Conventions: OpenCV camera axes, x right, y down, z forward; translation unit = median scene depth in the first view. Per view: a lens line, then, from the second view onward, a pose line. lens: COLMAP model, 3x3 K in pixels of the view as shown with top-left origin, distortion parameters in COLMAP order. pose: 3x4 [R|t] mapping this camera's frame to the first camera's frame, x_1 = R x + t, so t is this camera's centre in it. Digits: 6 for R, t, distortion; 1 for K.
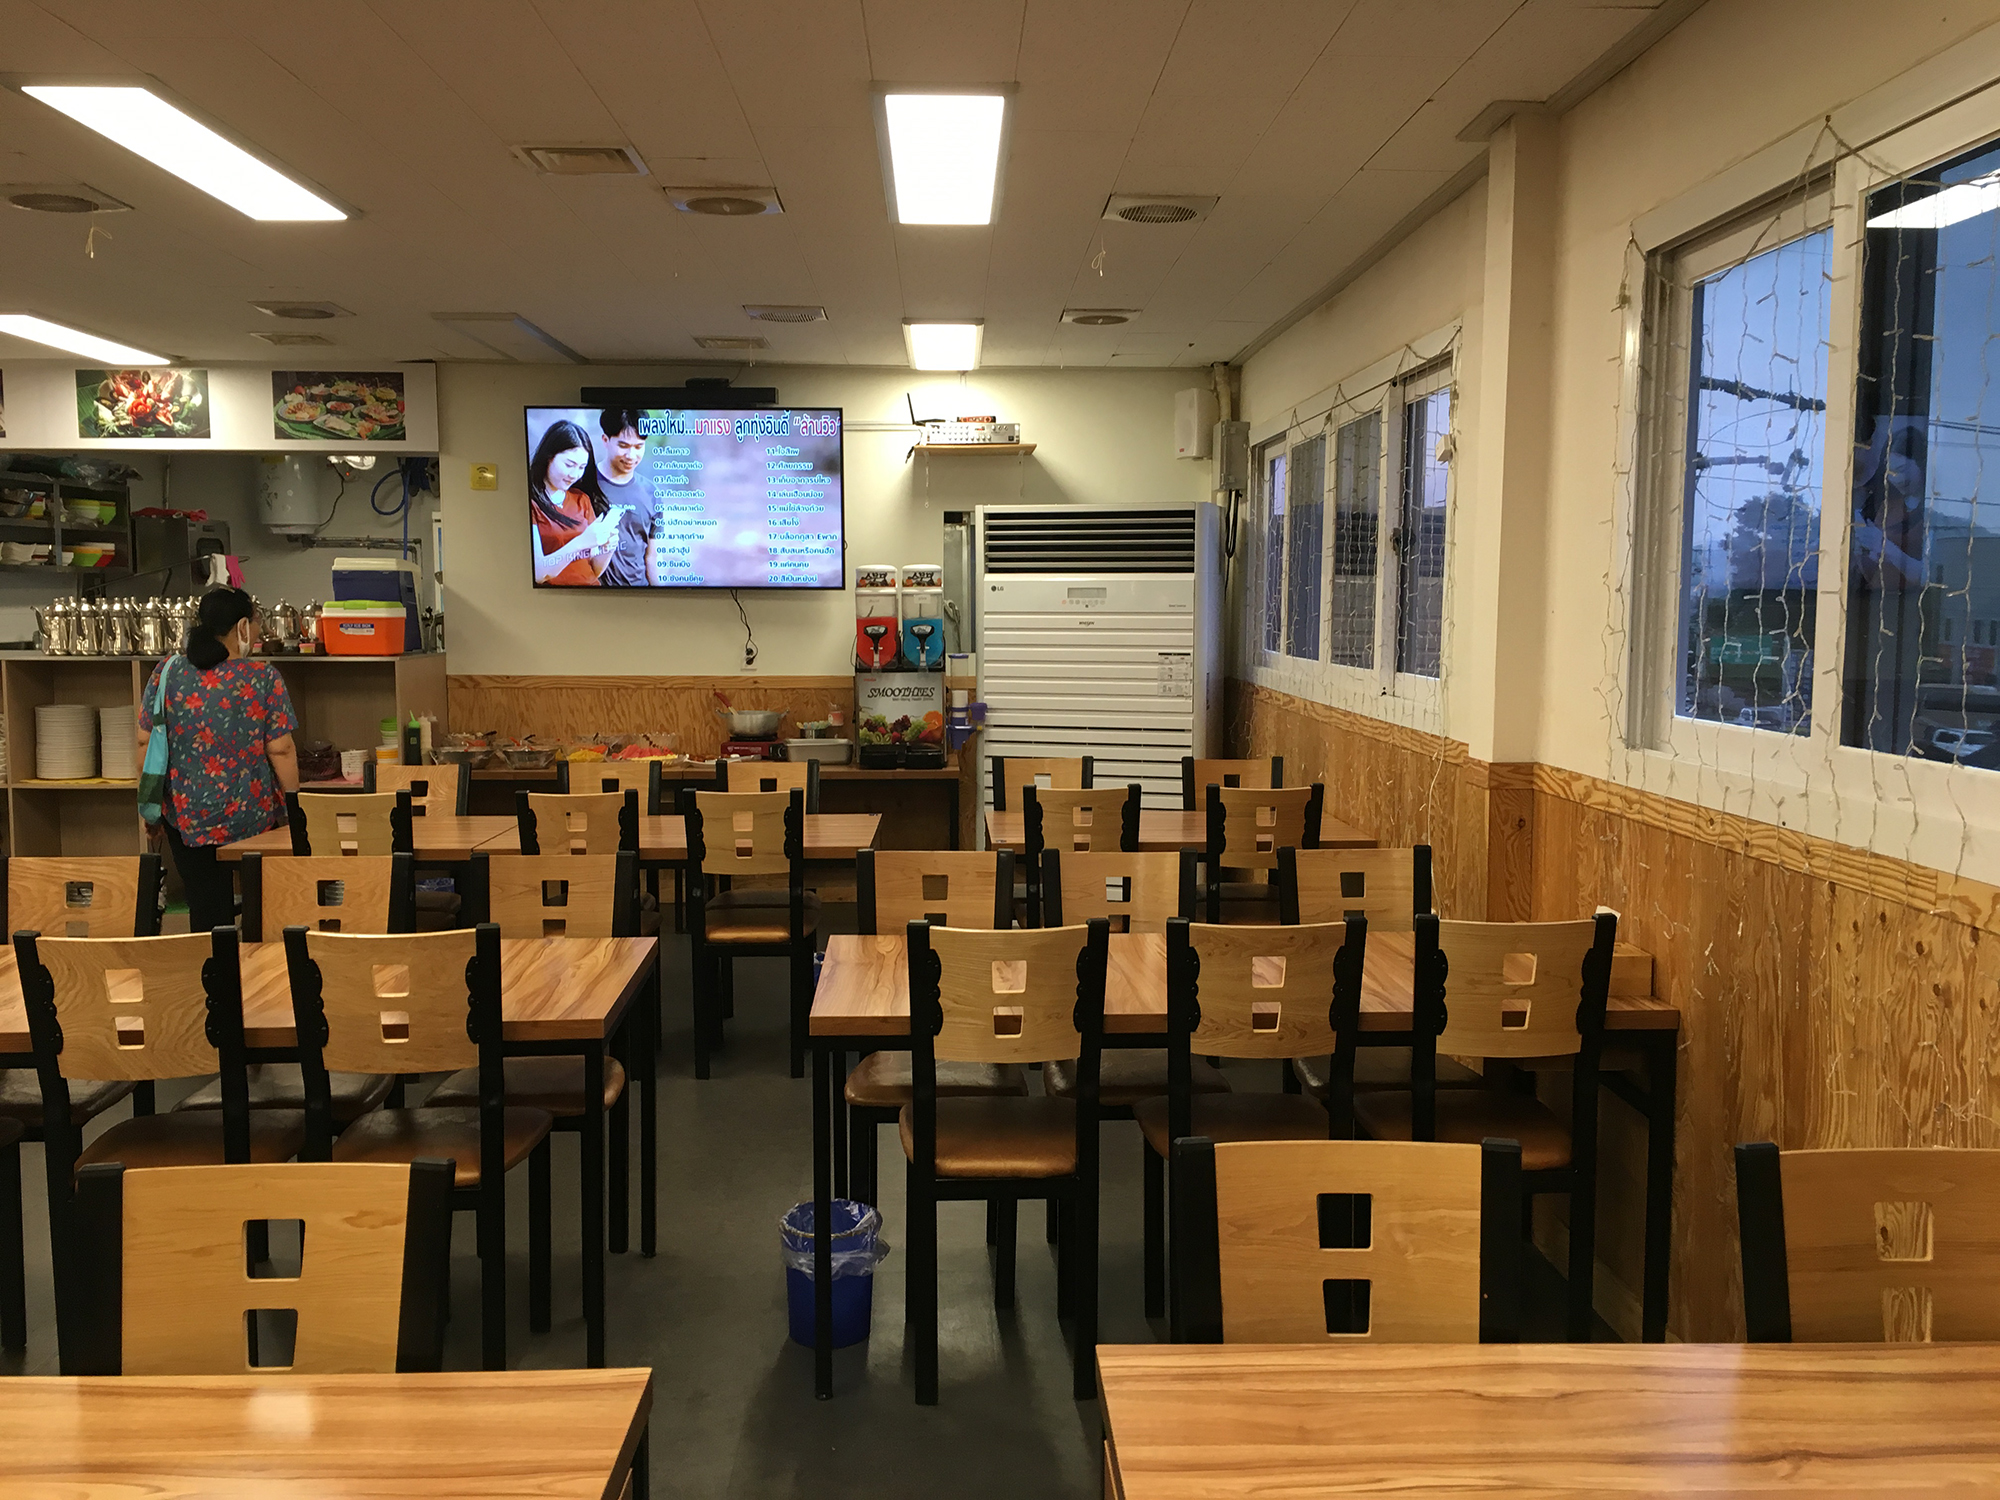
lens RADIAL K [[1682.9, 0, 999.5], [0, 1682.9, 758.1], [0, 0, 1]] dist [0.070358, -0.022309]
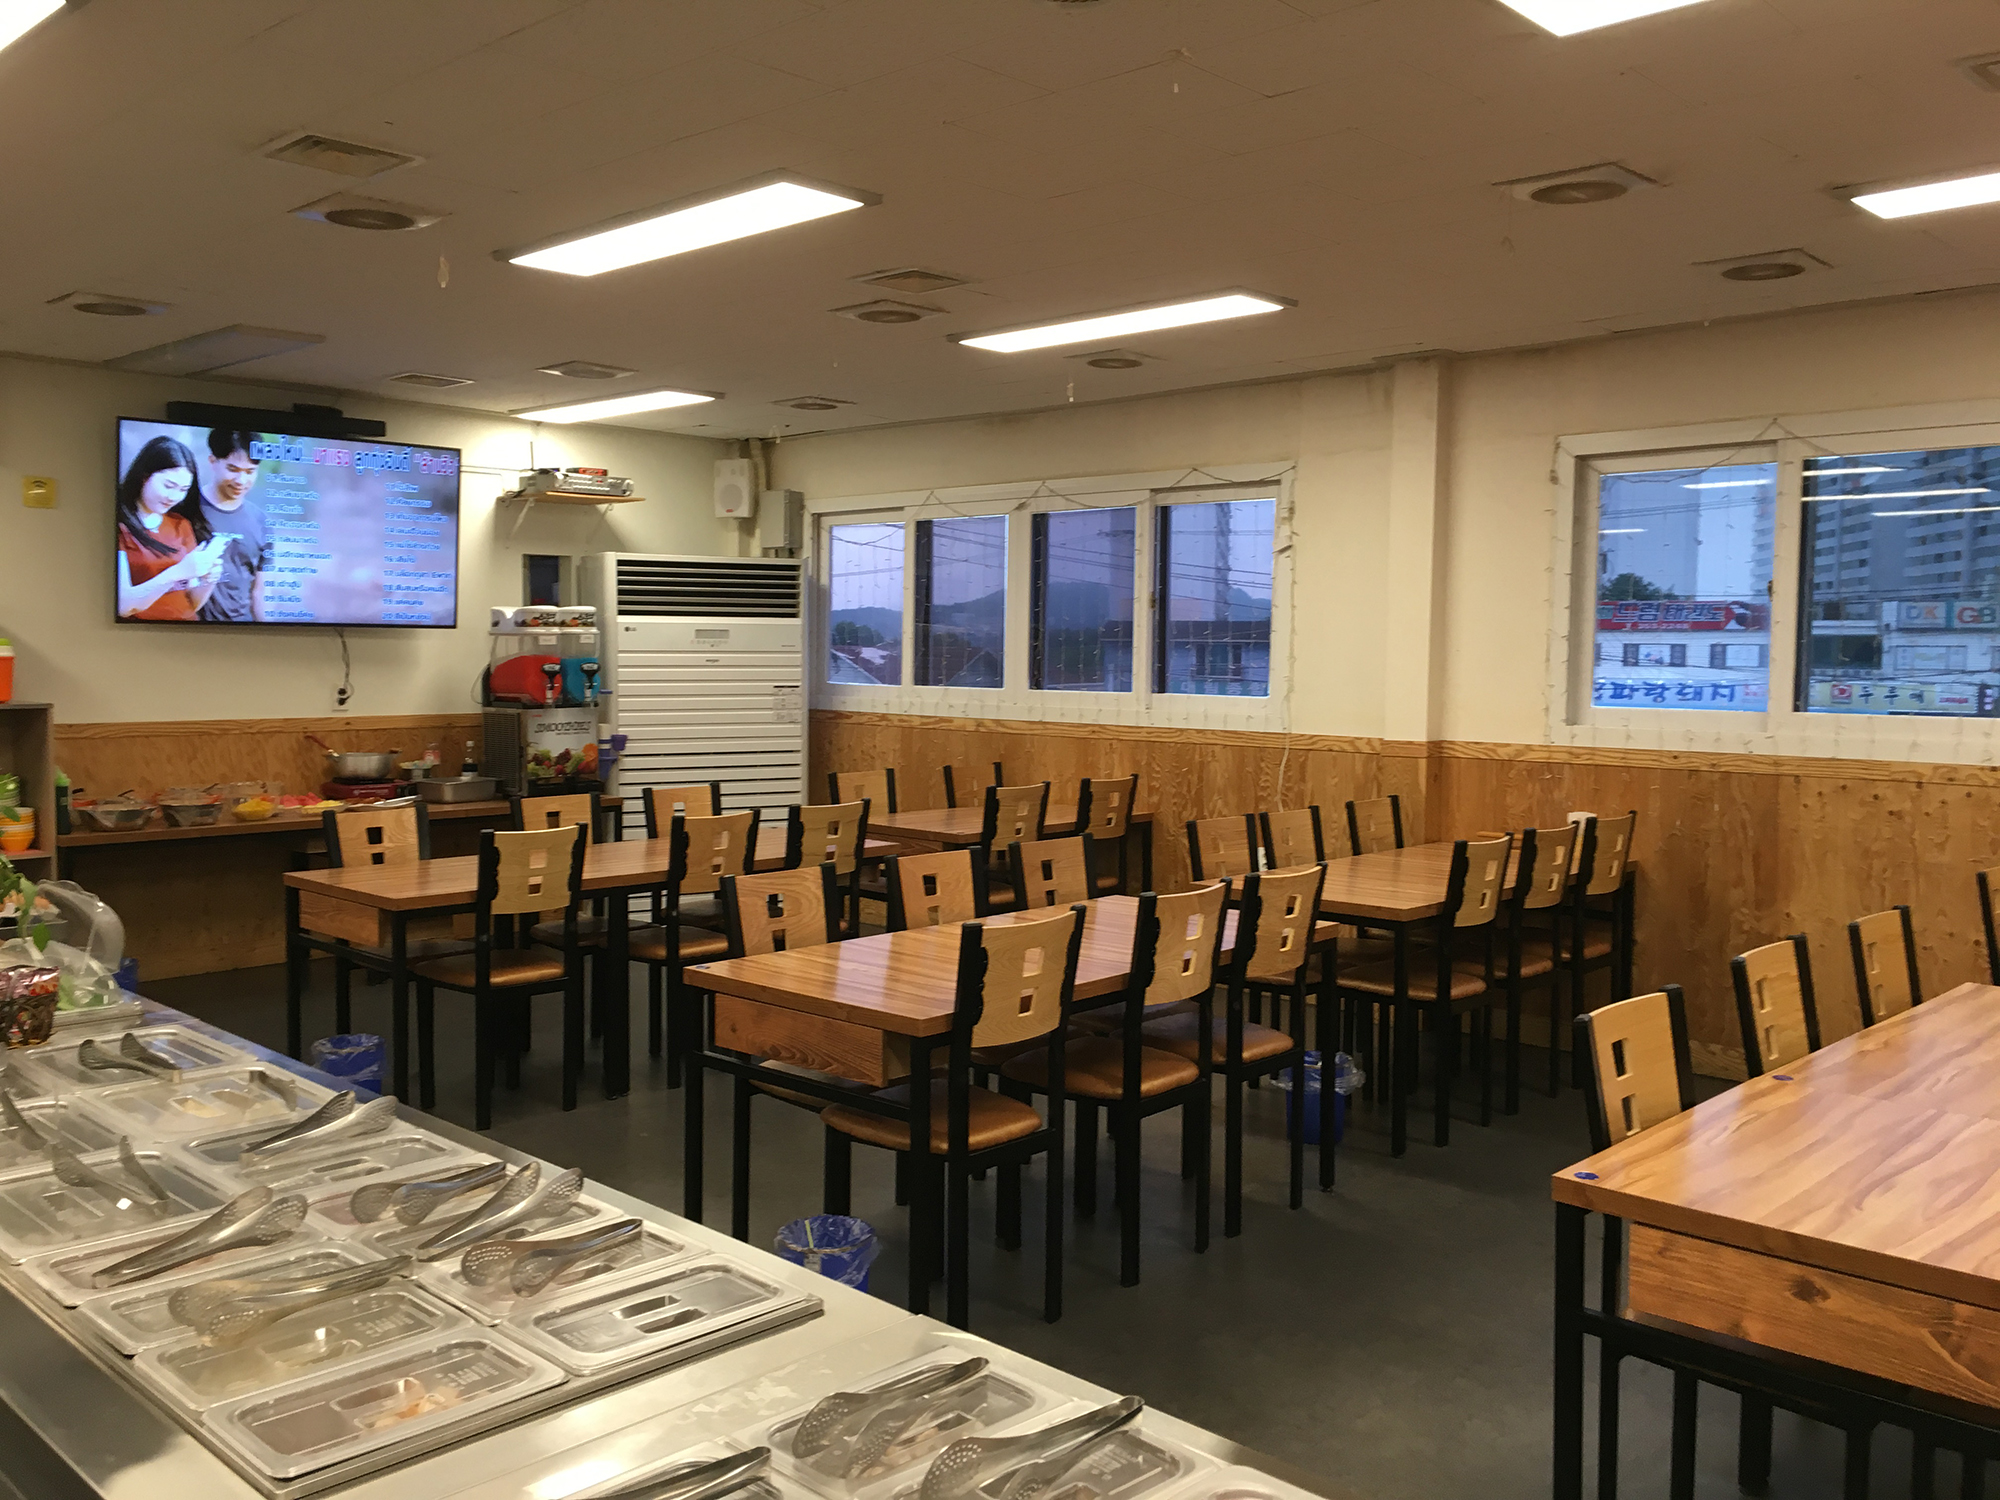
lens RADIAL K [[1682.9, 0, 1006.6], [0, 1682.9, 748.8], [0, 0, 1]] dist [0.070358, -0.022309]
pose [[0.714244, -0.040317, 0.698734, -0.573517], [0.060524, 0.998158, -0.004273, -0.004075], [-0.697275, 0.045342, 0.715368, 0.052629]]
